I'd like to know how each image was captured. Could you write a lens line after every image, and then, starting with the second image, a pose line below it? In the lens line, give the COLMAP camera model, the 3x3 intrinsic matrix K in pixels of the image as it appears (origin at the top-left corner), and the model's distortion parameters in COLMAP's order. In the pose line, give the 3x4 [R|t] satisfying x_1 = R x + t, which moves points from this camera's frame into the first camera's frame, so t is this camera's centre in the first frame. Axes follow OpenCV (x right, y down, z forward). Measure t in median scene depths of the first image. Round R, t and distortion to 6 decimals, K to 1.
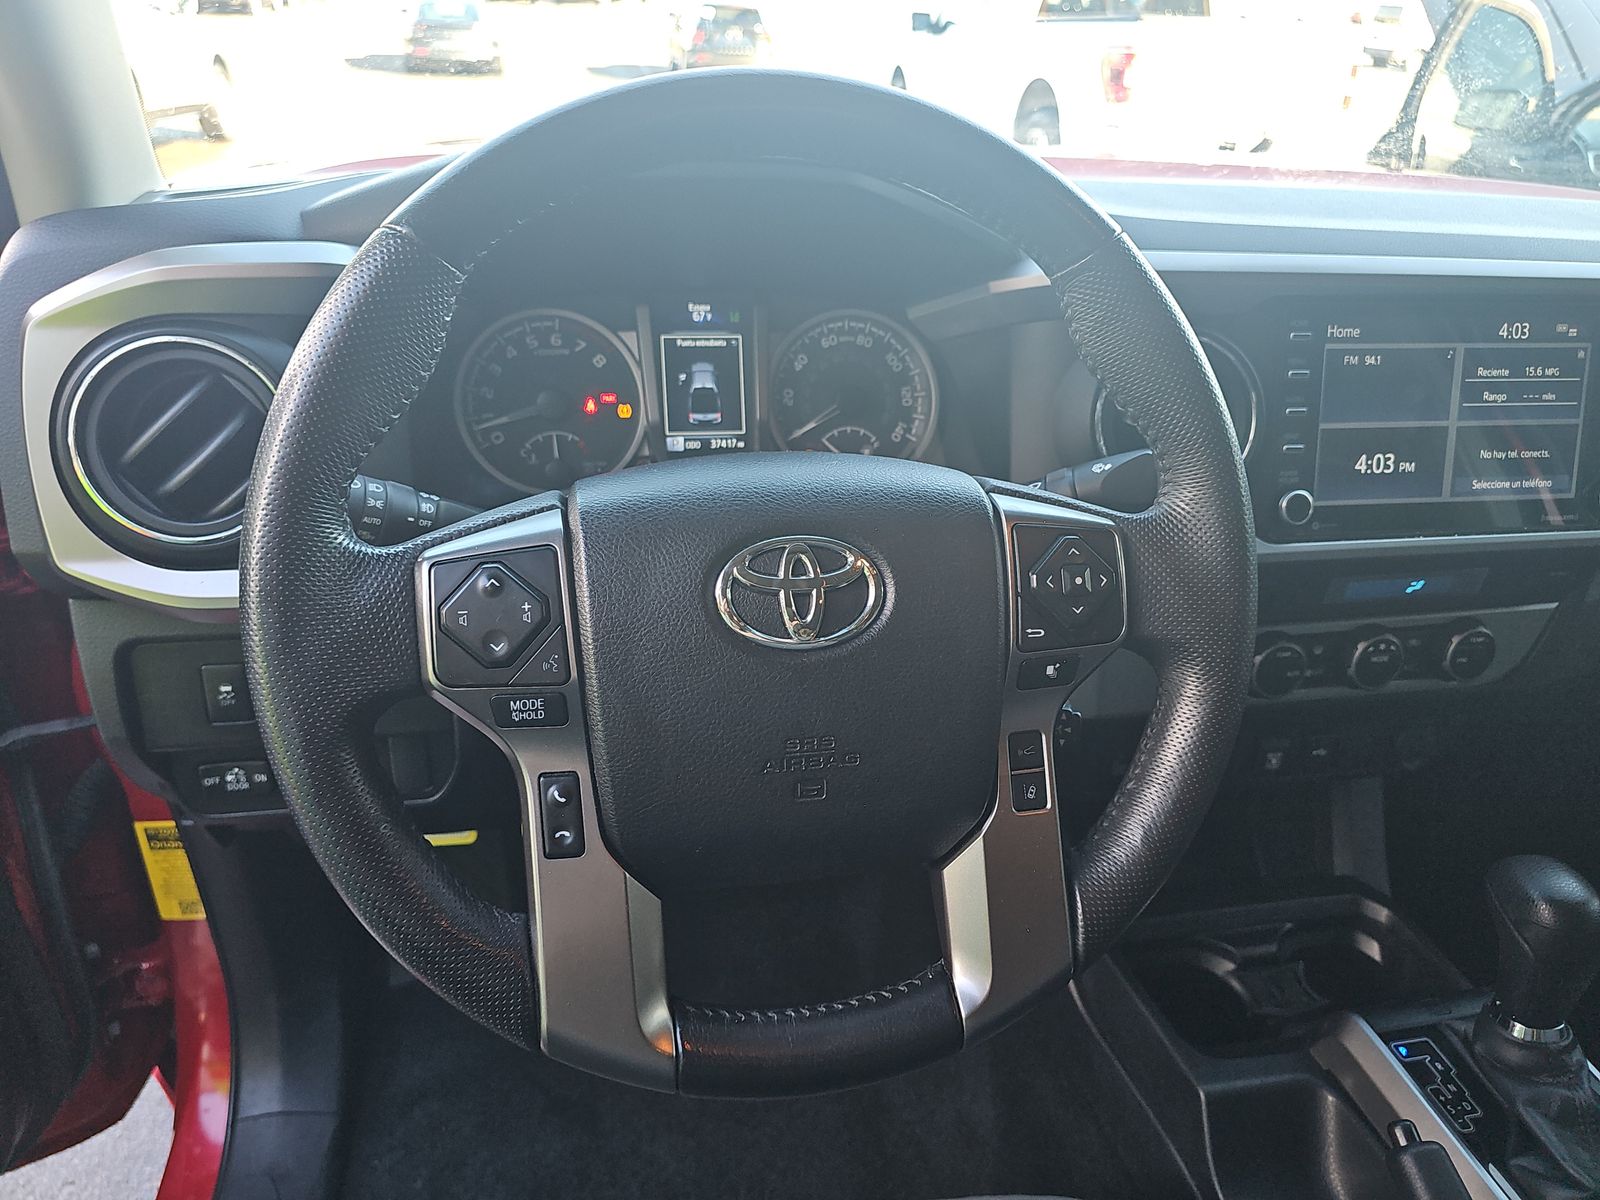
lens RADIAL K [[1078.0, 0, 801.2], [0, 1078.0, 603.6], [0, 0, 1]] dist [0.001974, -0.014121]
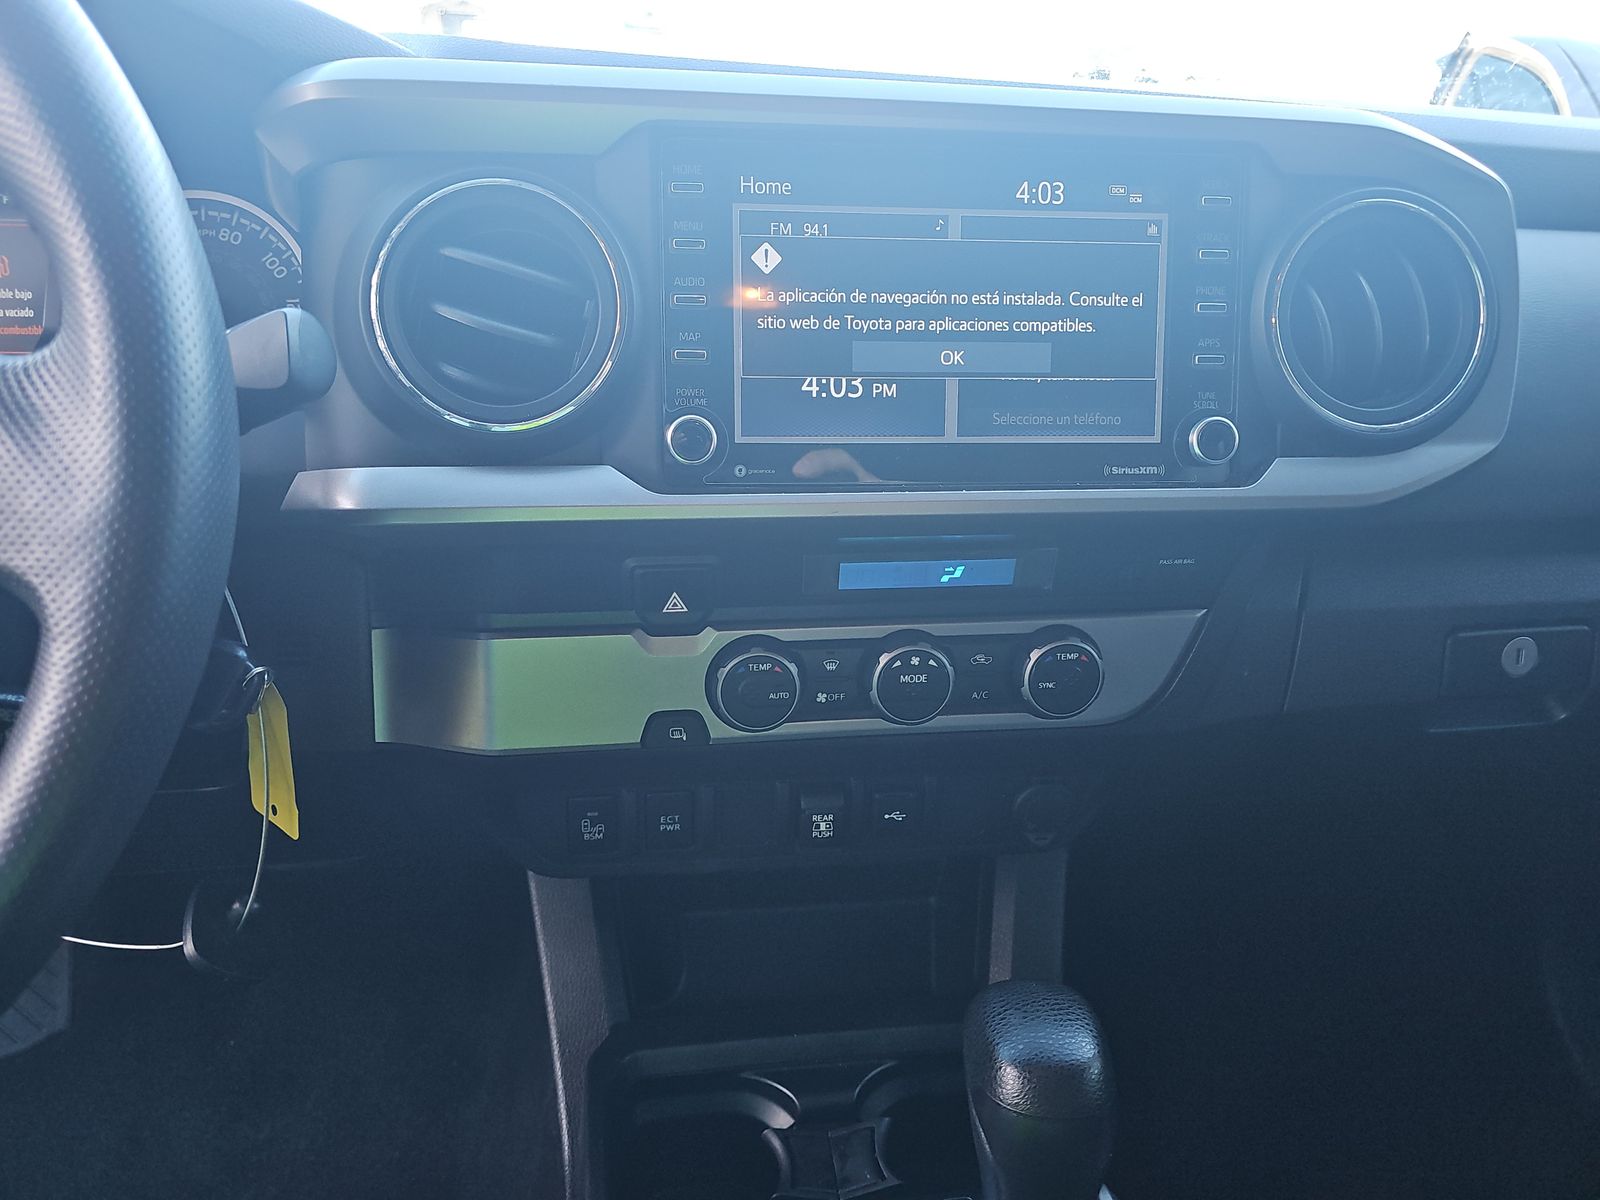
lens RADIAL K [[1078.0, 0, 802.8], [0, 1078.0, 598.9], [0, 0, 1]] dist [0.001974, -0.014121]
pose [[0.998393, 0.019197, -0.053324, 0.544820], [-0.022644, 0.997641, -0.064806, 0.050229], [0.051954, 0.065909, 0.996472, 0.322413]]
